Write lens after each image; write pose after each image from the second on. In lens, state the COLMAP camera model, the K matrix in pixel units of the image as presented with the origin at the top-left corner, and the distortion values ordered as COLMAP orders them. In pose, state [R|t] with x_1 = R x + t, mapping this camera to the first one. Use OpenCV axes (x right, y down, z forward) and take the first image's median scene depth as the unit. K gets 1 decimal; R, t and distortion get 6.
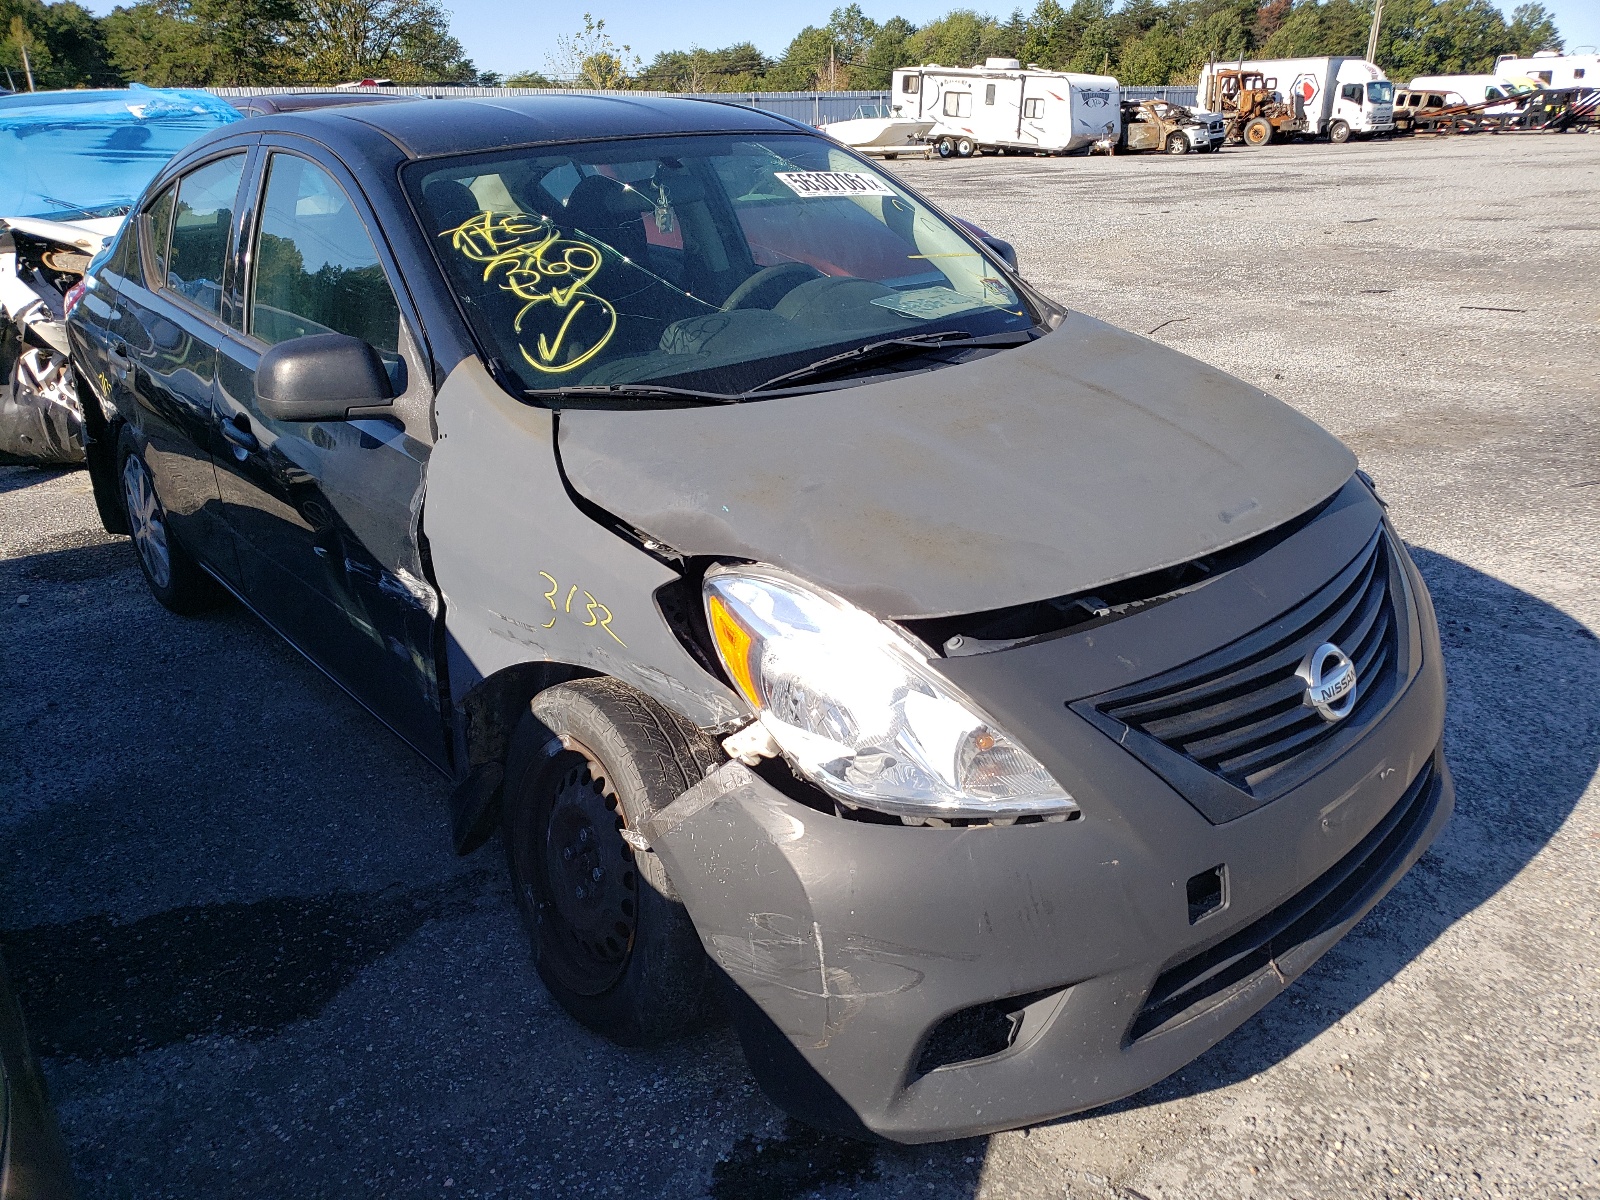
lens RADIAL K [[1228.6, 0, 801.2], [0, 1228.6, 591.9], [0, 0, 1]] dist [0.001896, 0.001437]
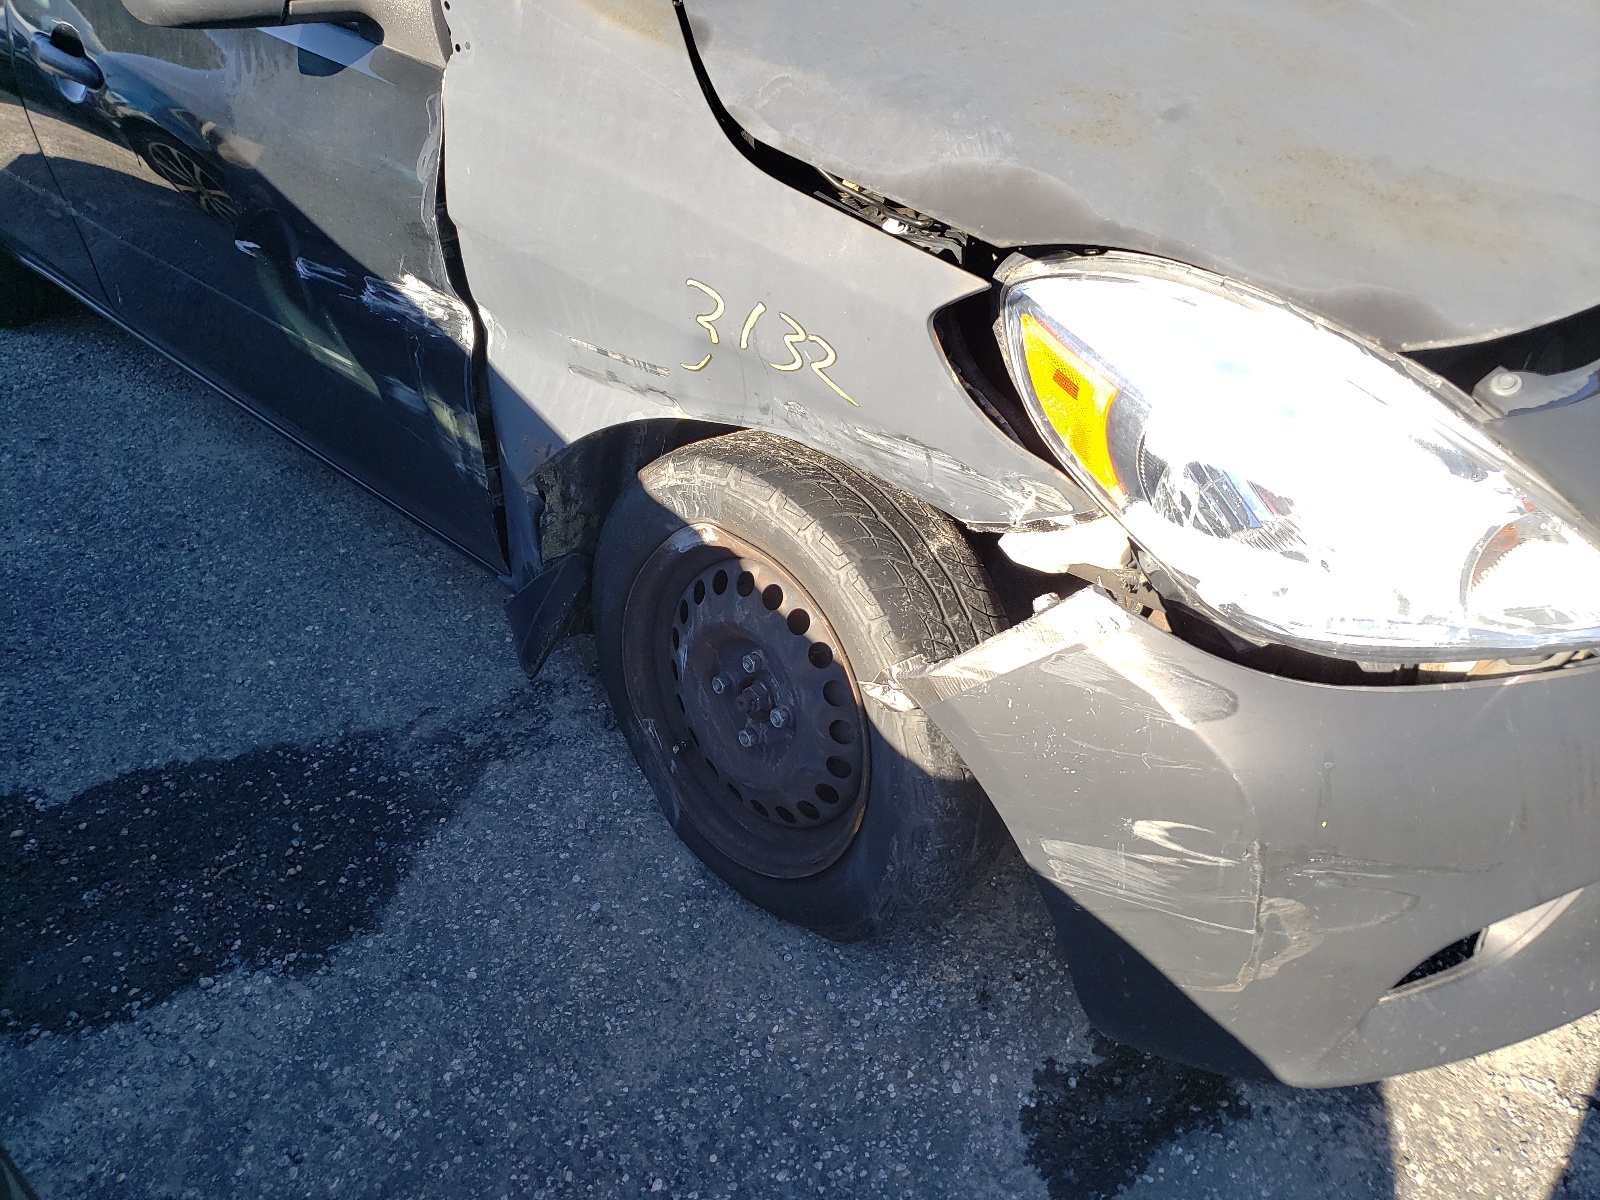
lens RADIAL K [[1228.6, 0, 801.2], [0, 1228.6, 591.9], [0, 0, 1]] dist [0.001896, 0.001437]
pose [[0.991770, -0.079762, 0.100153, -0.215676], [0.046857, 0.954090, 0.295831, -0.042562], [-0.119151, -0.288703, 0.949975, 0.363701]]
